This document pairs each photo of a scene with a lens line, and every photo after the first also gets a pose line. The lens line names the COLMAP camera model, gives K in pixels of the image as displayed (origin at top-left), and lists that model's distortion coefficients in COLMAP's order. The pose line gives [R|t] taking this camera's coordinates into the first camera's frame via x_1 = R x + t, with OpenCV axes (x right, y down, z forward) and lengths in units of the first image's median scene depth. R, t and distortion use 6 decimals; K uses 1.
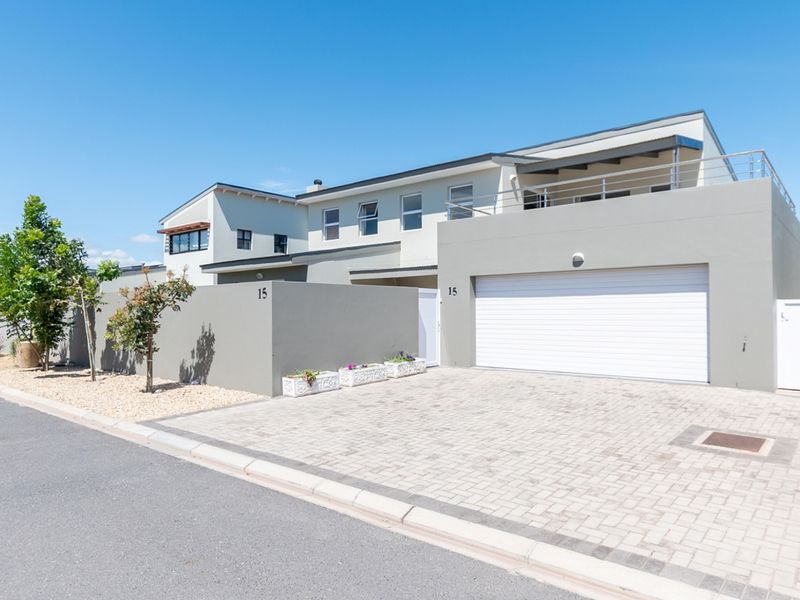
lens RADIAL K [[517.1, 0, 378.5], [0, 517.1, 301.2], [0, 0, 1]] dist [0.000102, 0.000666]
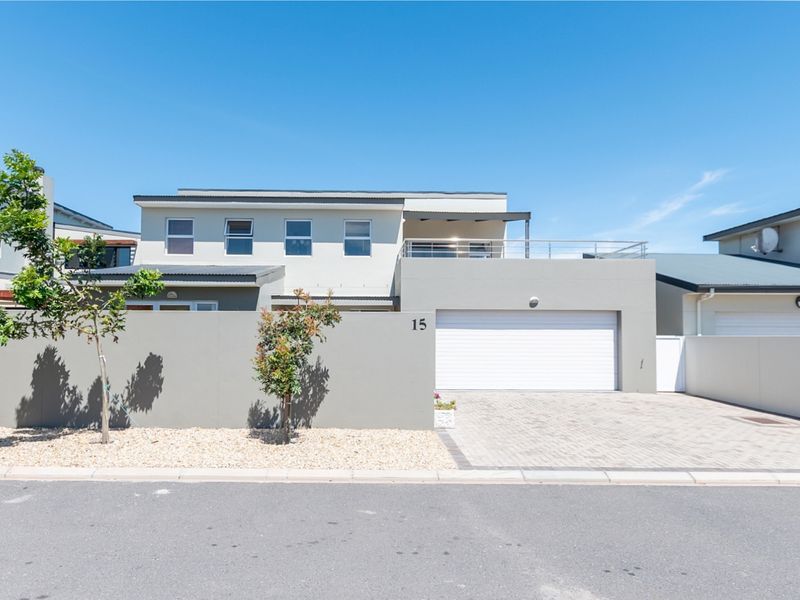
lens RADIAL K [[517.1, 0, 378.5], [0, 517.1, 301.2], [0, 0, 1]] dist [0.000102, 0.000666]
pose [[0.775752, 0.050234, 0.629035, -0.737013], [-0.022586, 0.998398, -0.051876, -0.005716], [-0.630633, 0.026036, 0.775644, 0.239011]]
